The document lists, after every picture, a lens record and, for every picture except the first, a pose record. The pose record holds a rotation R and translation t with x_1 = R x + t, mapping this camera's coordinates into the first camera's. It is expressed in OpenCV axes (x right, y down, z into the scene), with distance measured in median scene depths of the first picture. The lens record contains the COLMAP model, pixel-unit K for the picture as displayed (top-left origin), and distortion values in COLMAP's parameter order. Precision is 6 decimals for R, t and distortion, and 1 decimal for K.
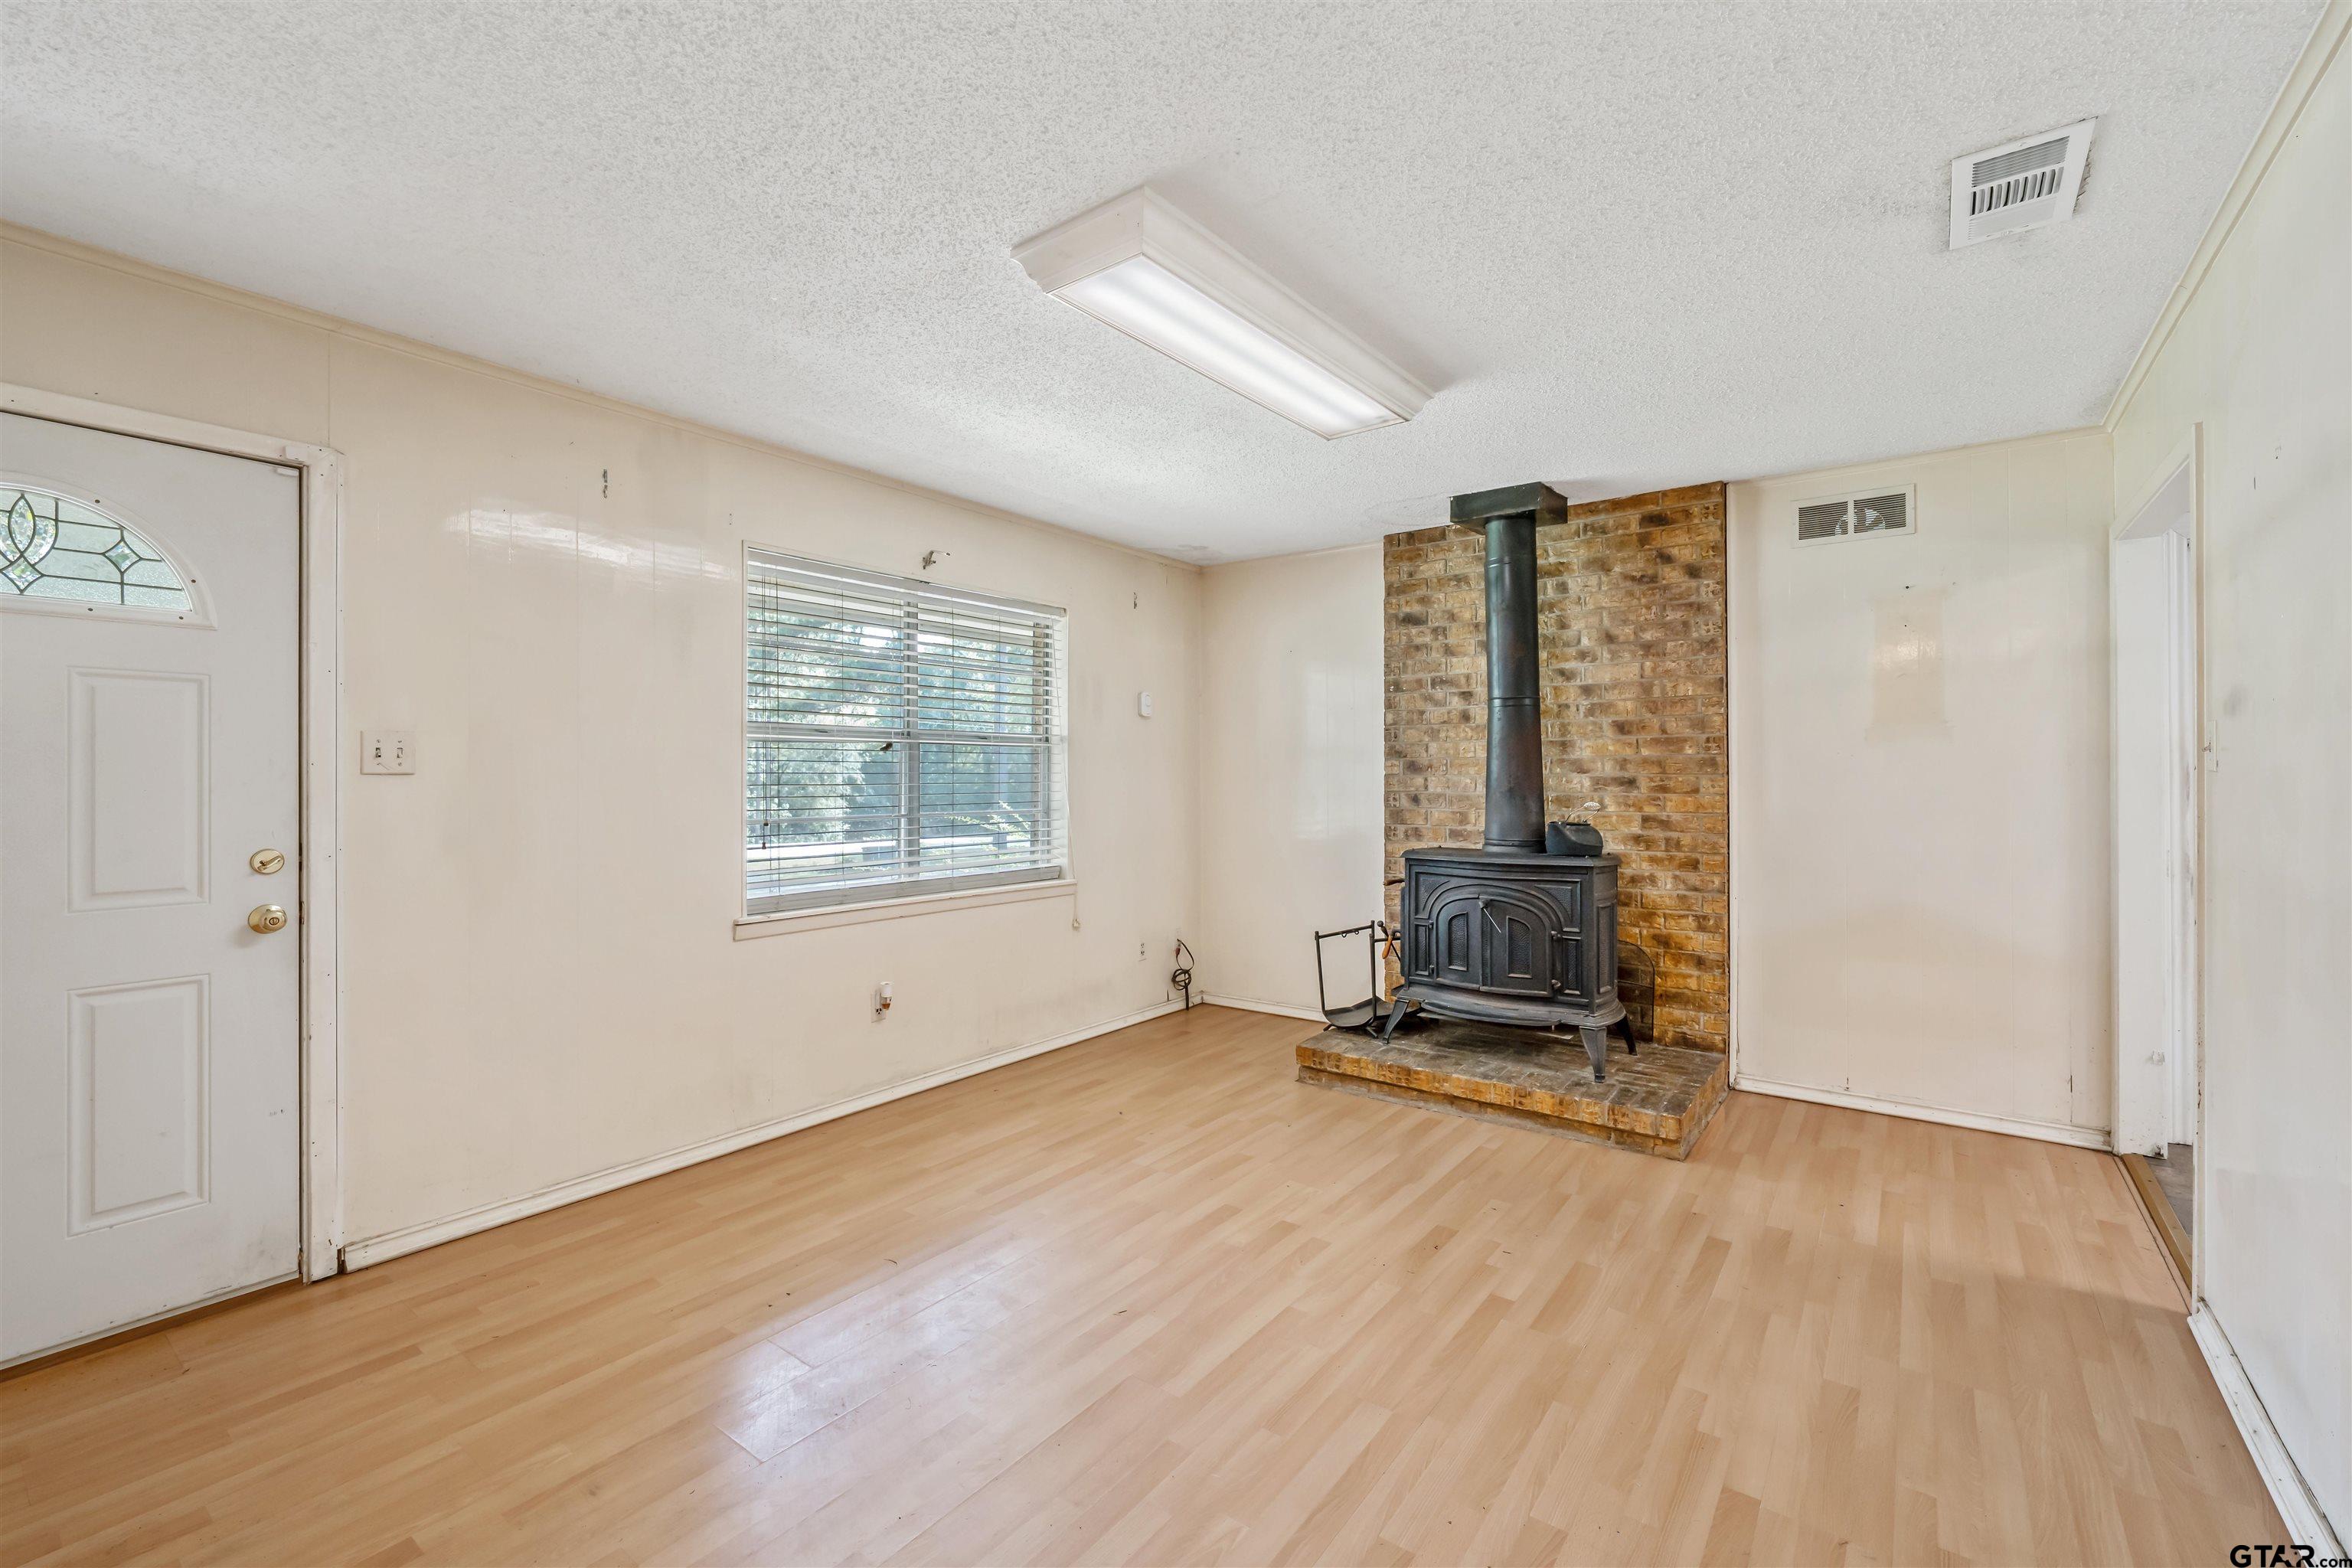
lens RADIAL K [[967.0, 0, 1176.0], [0, 967.0, 784.0], [0, 0, 1]] dist [-0.000588, -0.000058]
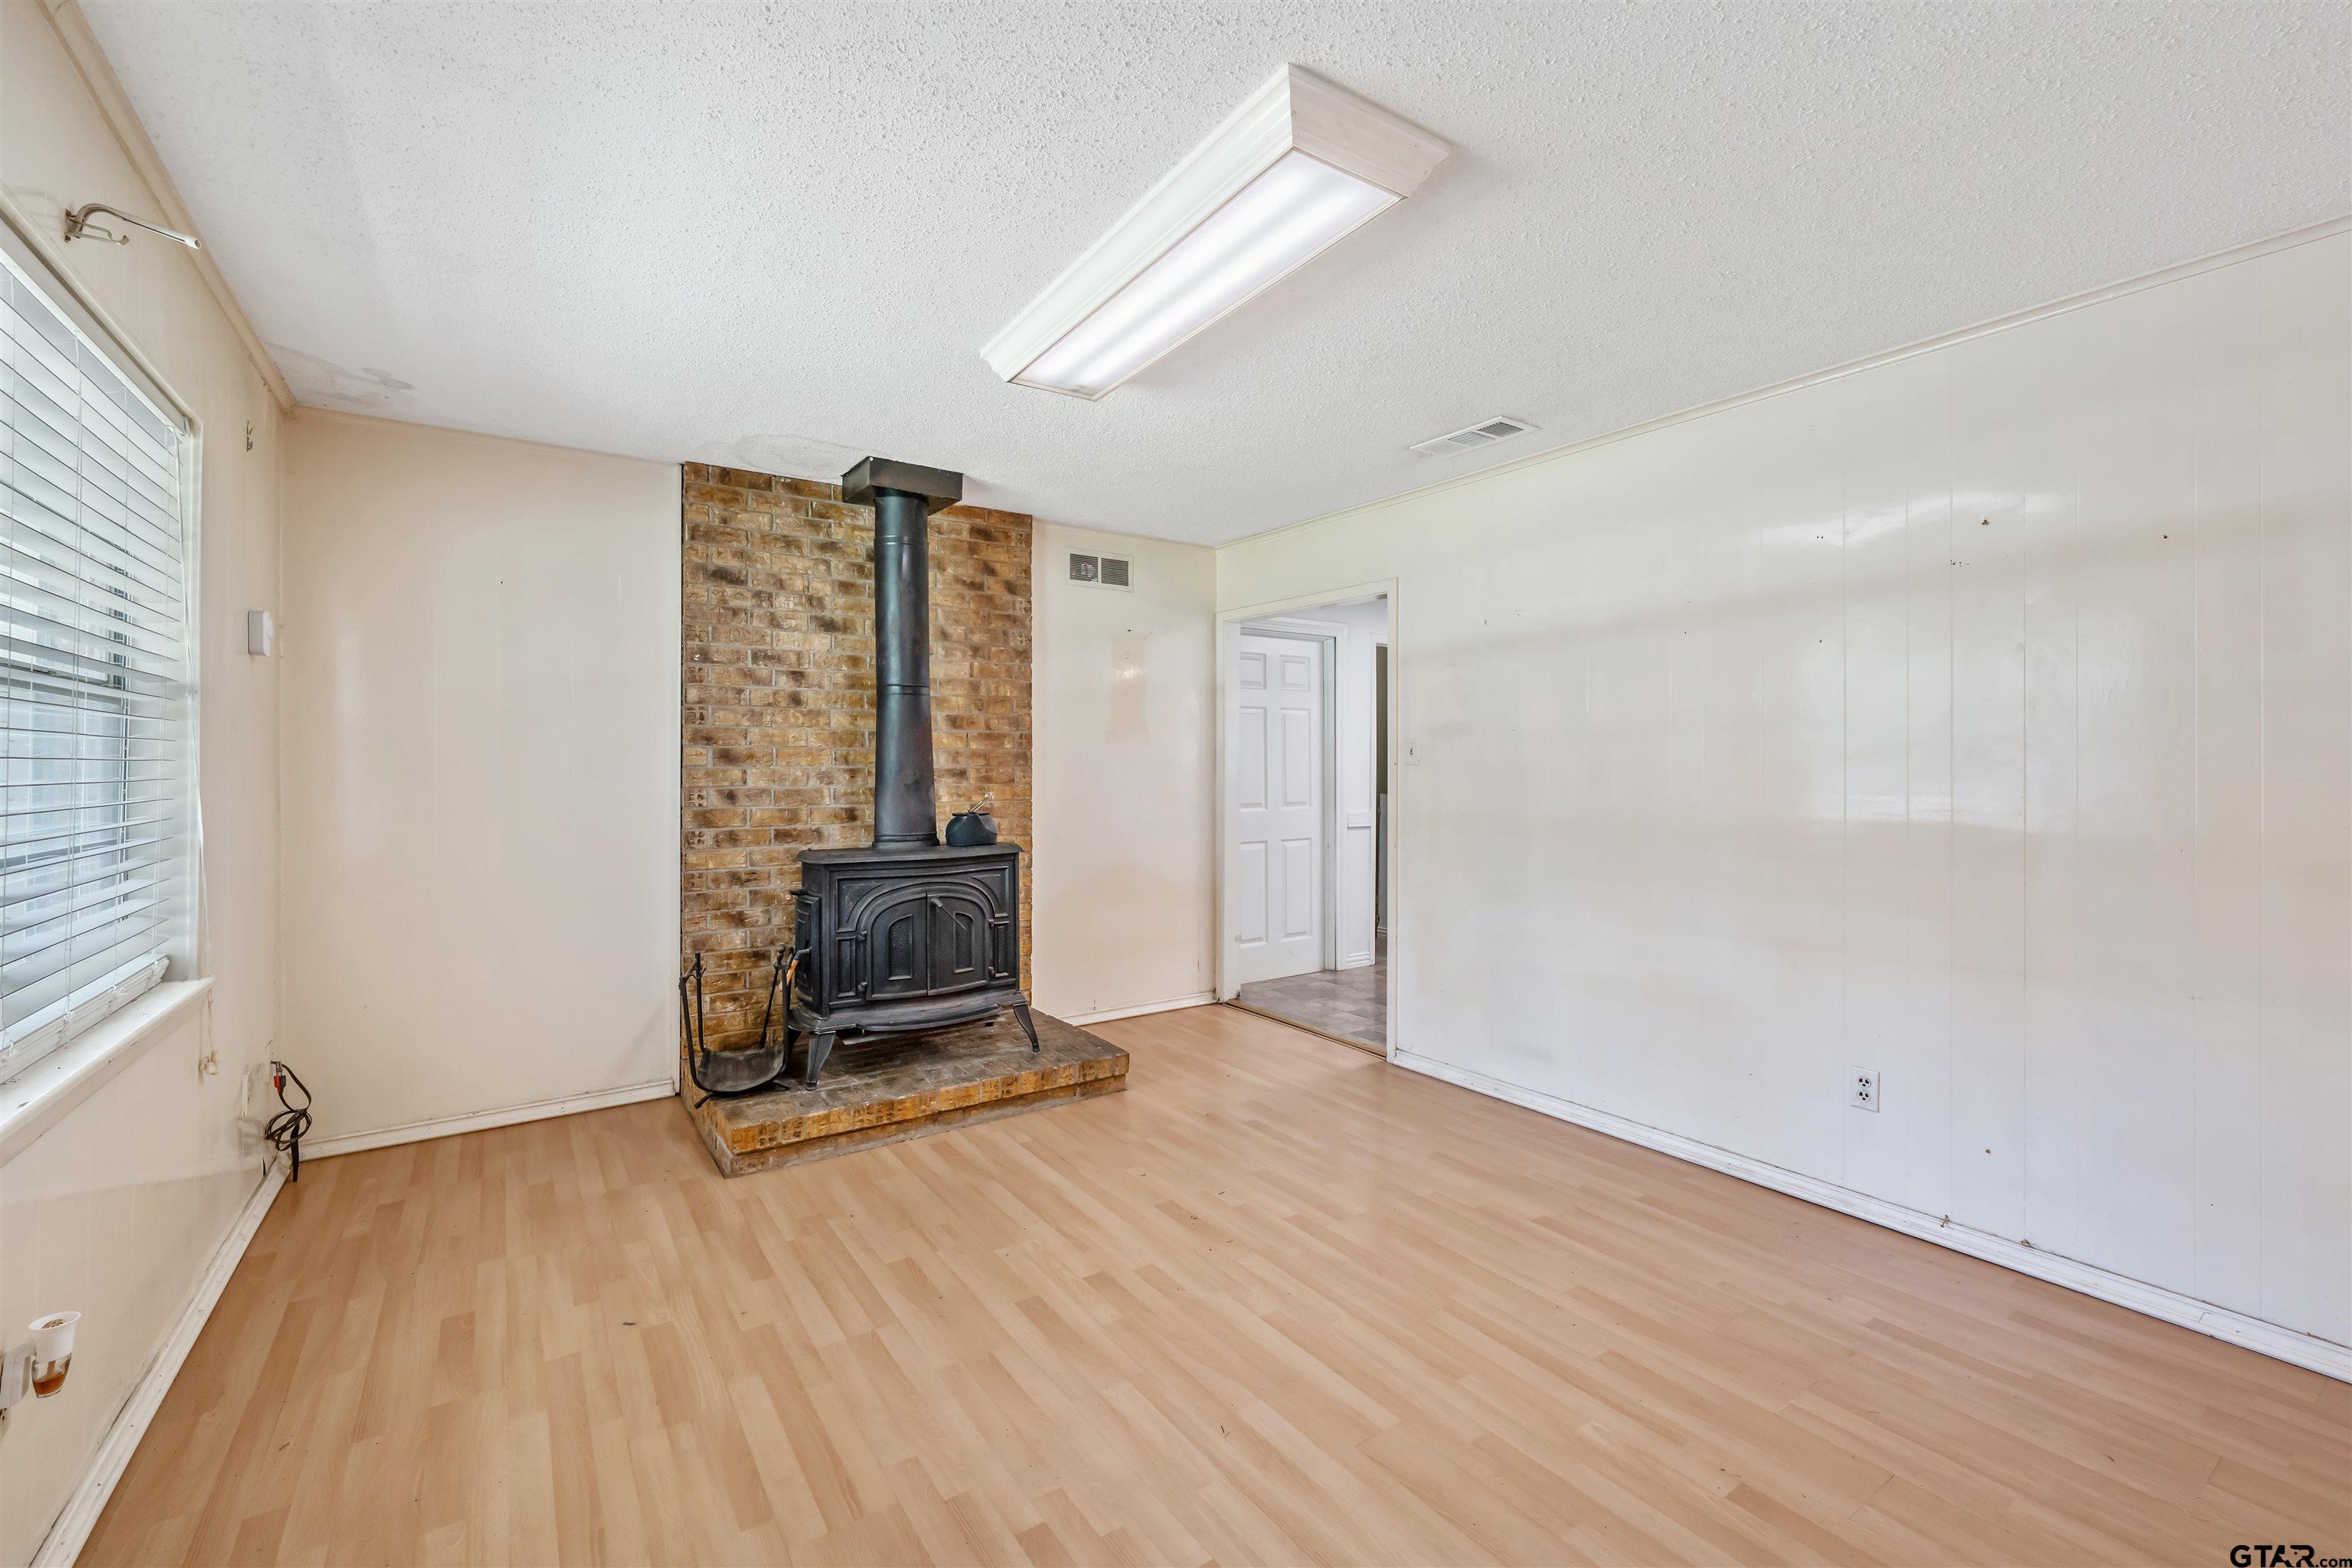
lens RADIAL K [[962.2, 0, 1191.0], [0, 962.2, 773.9], [0, 0, 1]] dist [-0.000854, -0.000325]
pose [[0.331671, -0.004499, 0.943384, -0.456196], [0.009065, 0.999958, 0.001581, -0.000905], [-0.943351, 0.008028, 0.331698, 0.421813]]
